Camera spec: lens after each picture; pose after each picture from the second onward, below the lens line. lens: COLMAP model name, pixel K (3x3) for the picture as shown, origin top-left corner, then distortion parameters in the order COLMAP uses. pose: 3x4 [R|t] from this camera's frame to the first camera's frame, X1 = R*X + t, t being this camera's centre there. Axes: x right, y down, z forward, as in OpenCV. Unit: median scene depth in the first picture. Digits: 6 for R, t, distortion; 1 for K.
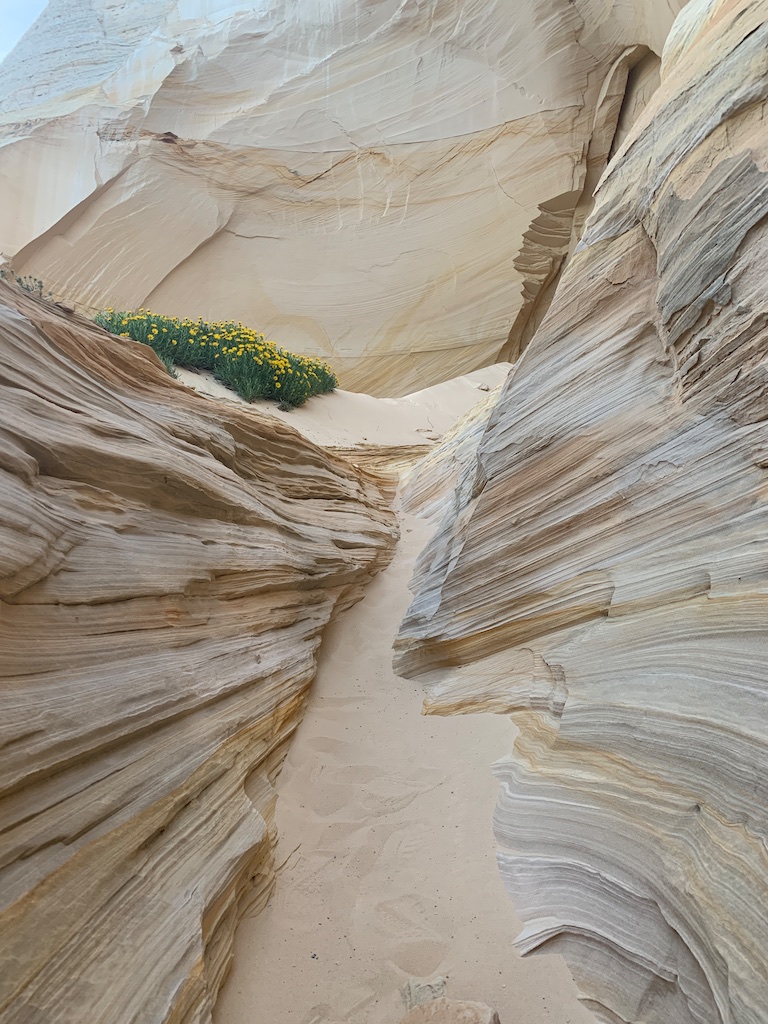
lens RADIAL K [[782.3, 0, 390.4], [0, 782.3, 503.3], [0, 0, 1]] dist [0.039666, -0.050075]
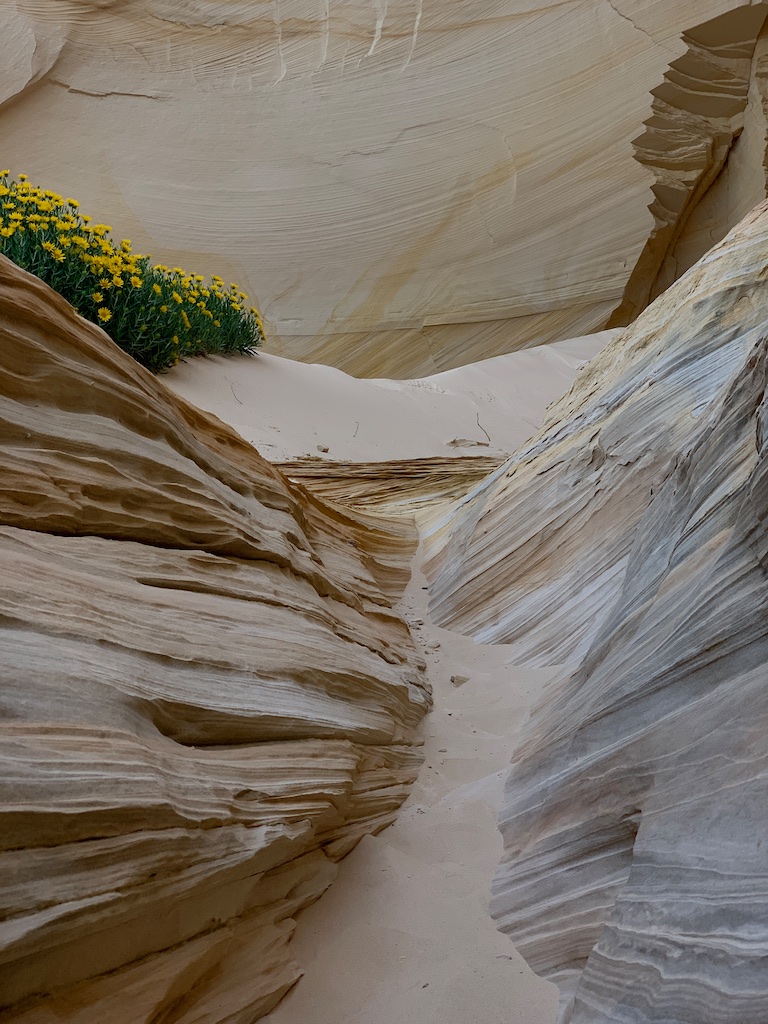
lens RADIAL K [[1540.2, 0, 385.1], [0, 1540.2, 505.5], [0, 0, 1]] dist [0.016097, 0.000000]
pose [[0.999976, 0.005482, 0.004239, -0.004974], [-0.005088, 0.996109, -0.087983, 0.012112], [-0.004705, 0.087960, 0.996113, 0.233711]]
